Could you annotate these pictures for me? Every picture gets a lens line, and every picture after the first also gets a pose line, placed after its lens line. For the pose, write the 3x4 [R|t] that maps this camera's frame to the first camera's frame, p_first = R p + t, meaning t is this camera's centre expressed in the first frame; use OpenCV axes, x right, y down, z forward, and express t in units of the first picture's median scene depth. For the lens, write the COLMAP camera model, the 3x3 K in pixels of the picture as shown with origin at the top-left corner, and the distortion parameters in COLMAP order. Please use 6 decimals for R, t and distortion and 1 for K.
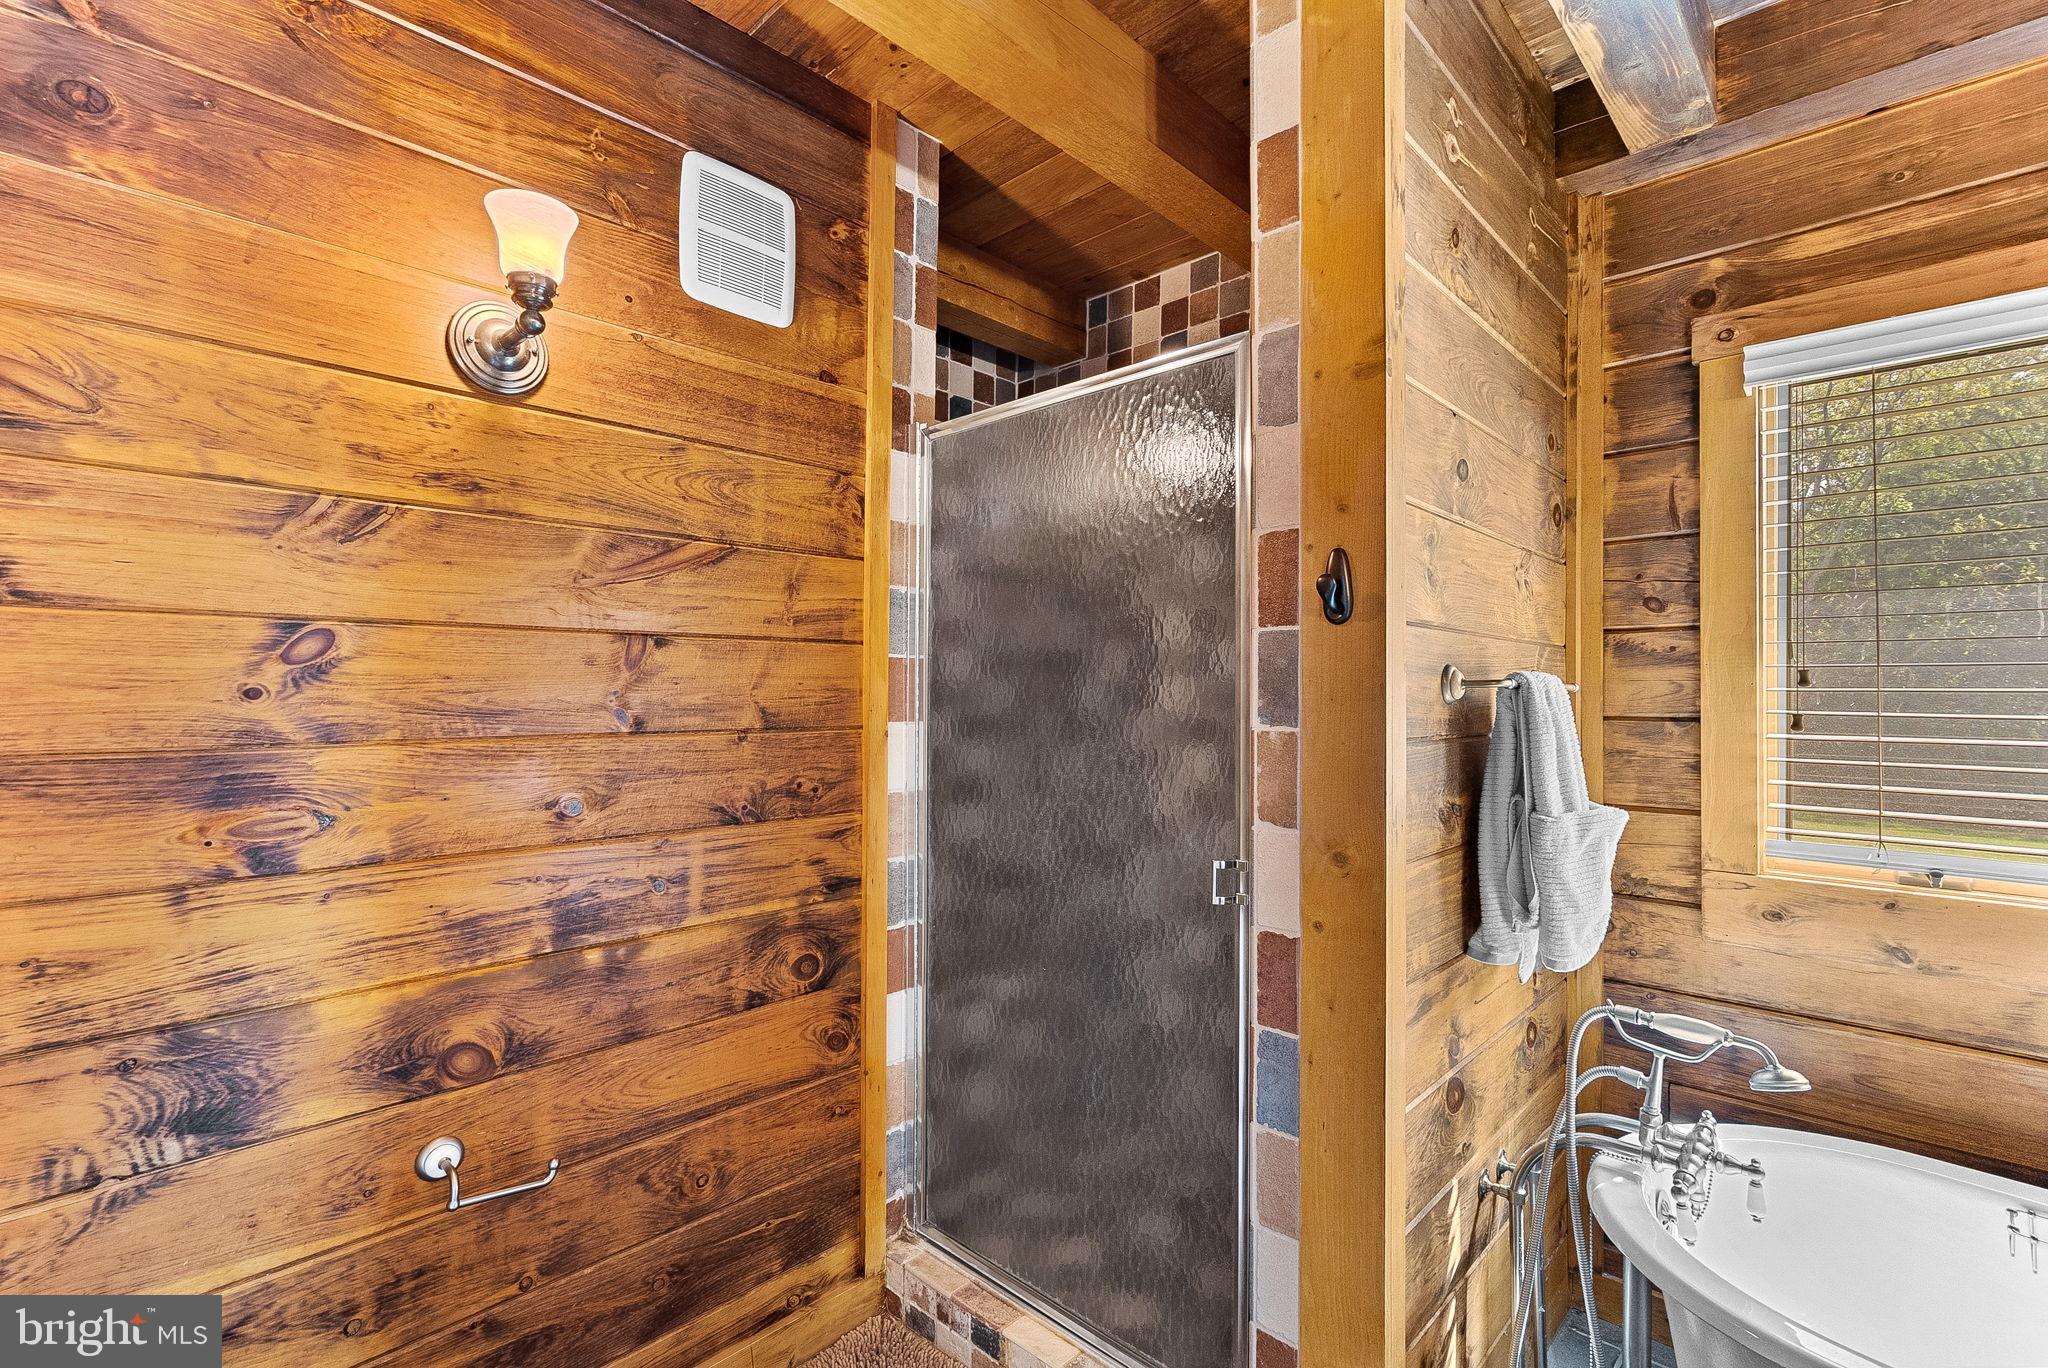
lens RADIAL K [[933.2, 0, 1021.0], [0, 933.2, 687.0], [0, 0, 1]] dist [-0.004005, 0.002516]
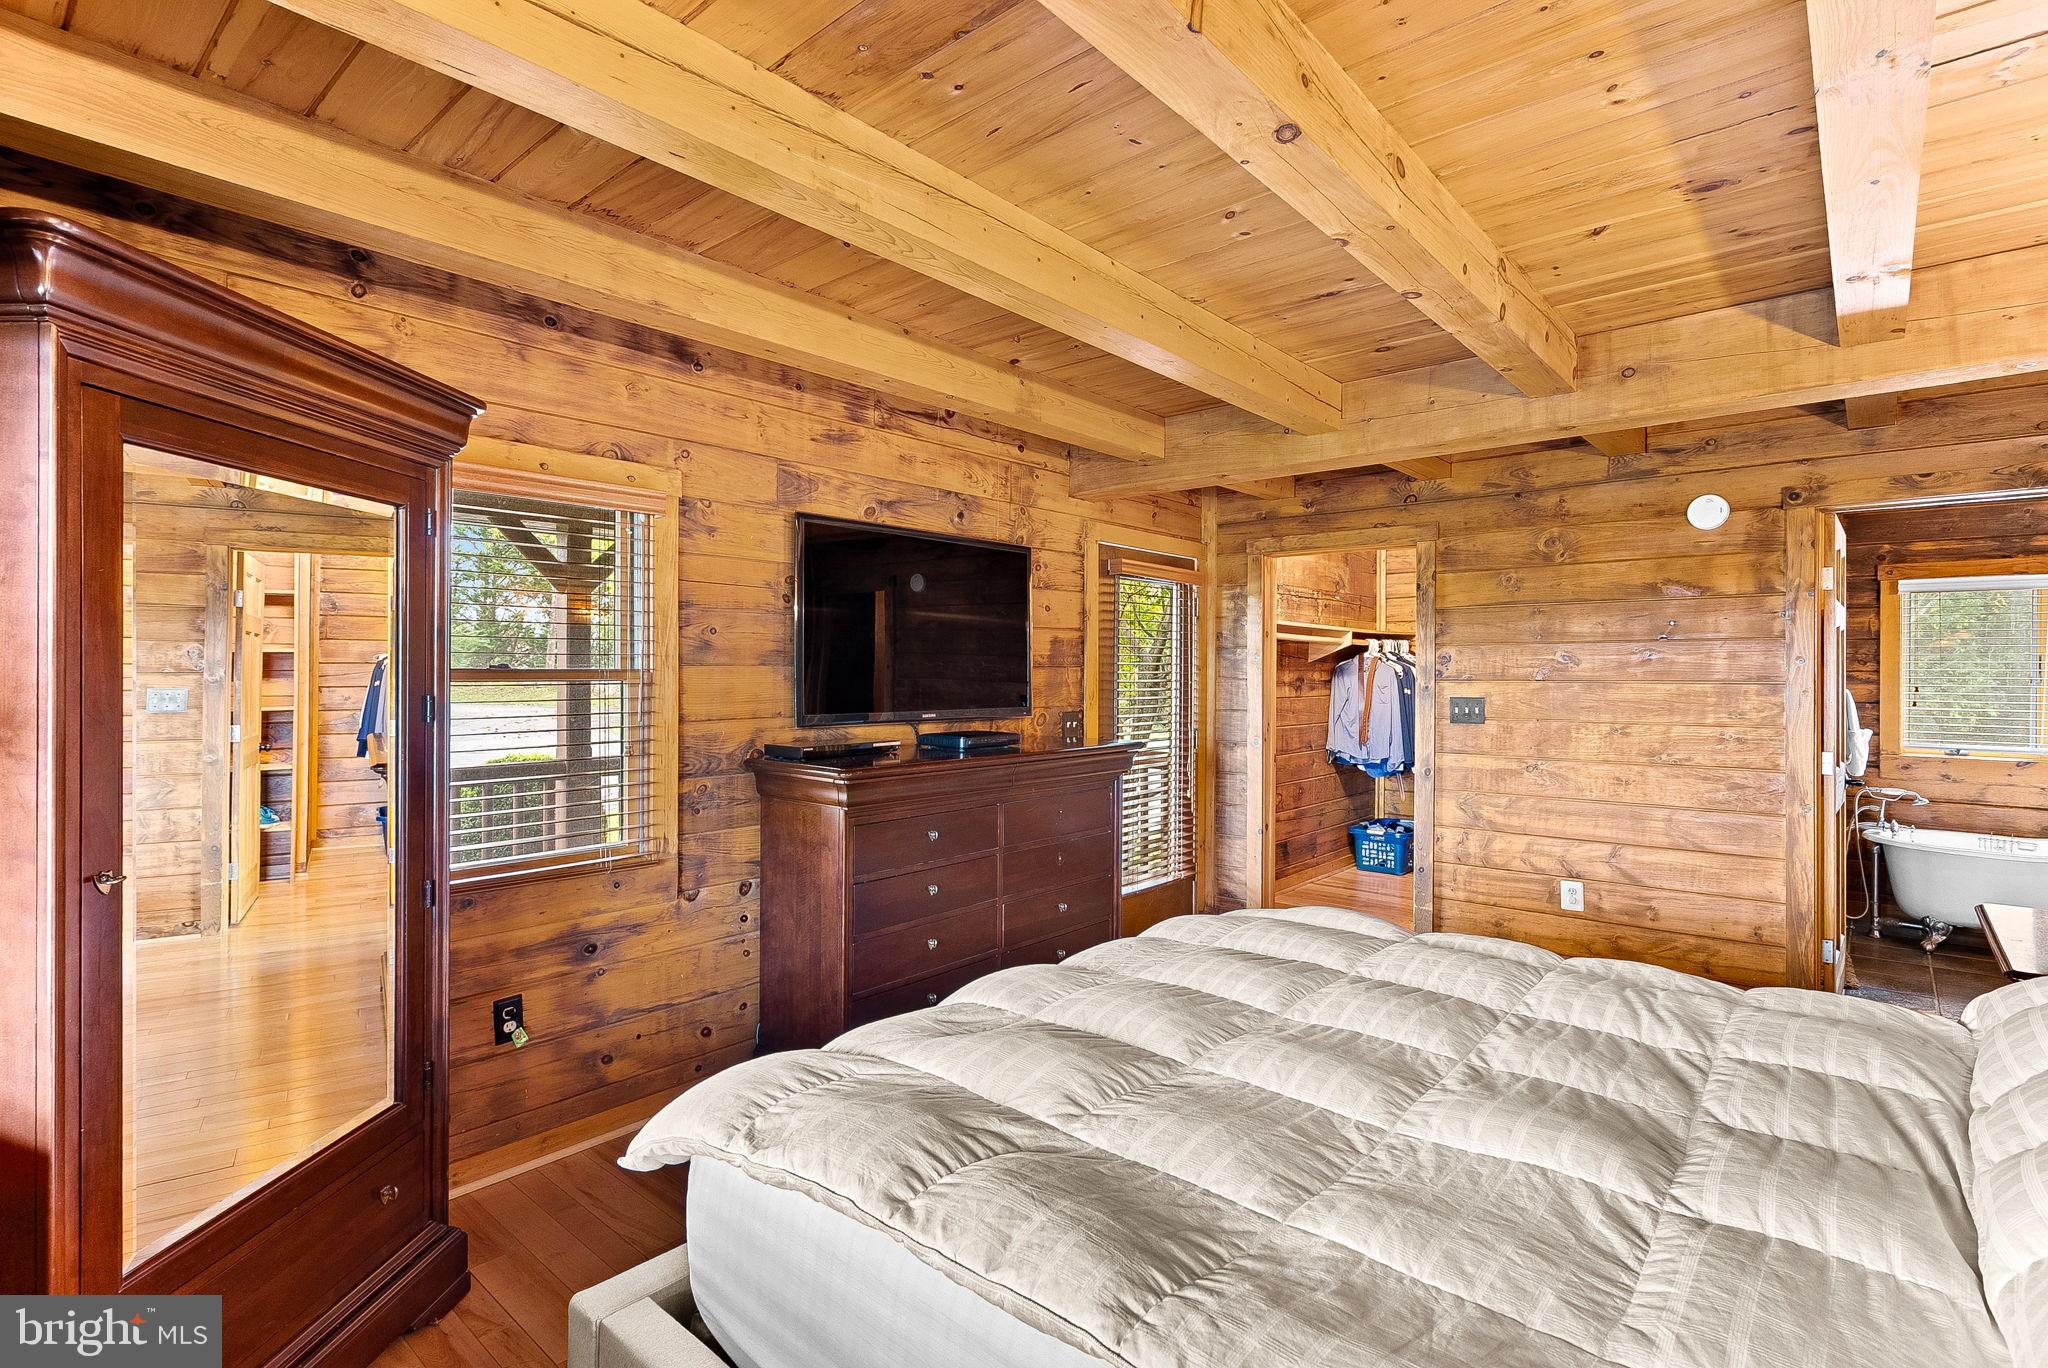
lens RADIAL K [[942.1, 0, 1036.7], [0, 942.1, 673.3], [0, 0, 1]] dist [-0.002879, -0.000136]
pose [[0.998849, 0.002810, 0.047879, -2.278088], [-0.003384, 0.999923, 0.011910, -0.092646], [-0.047842, -0.012058, 0.998782, -2.018209]]
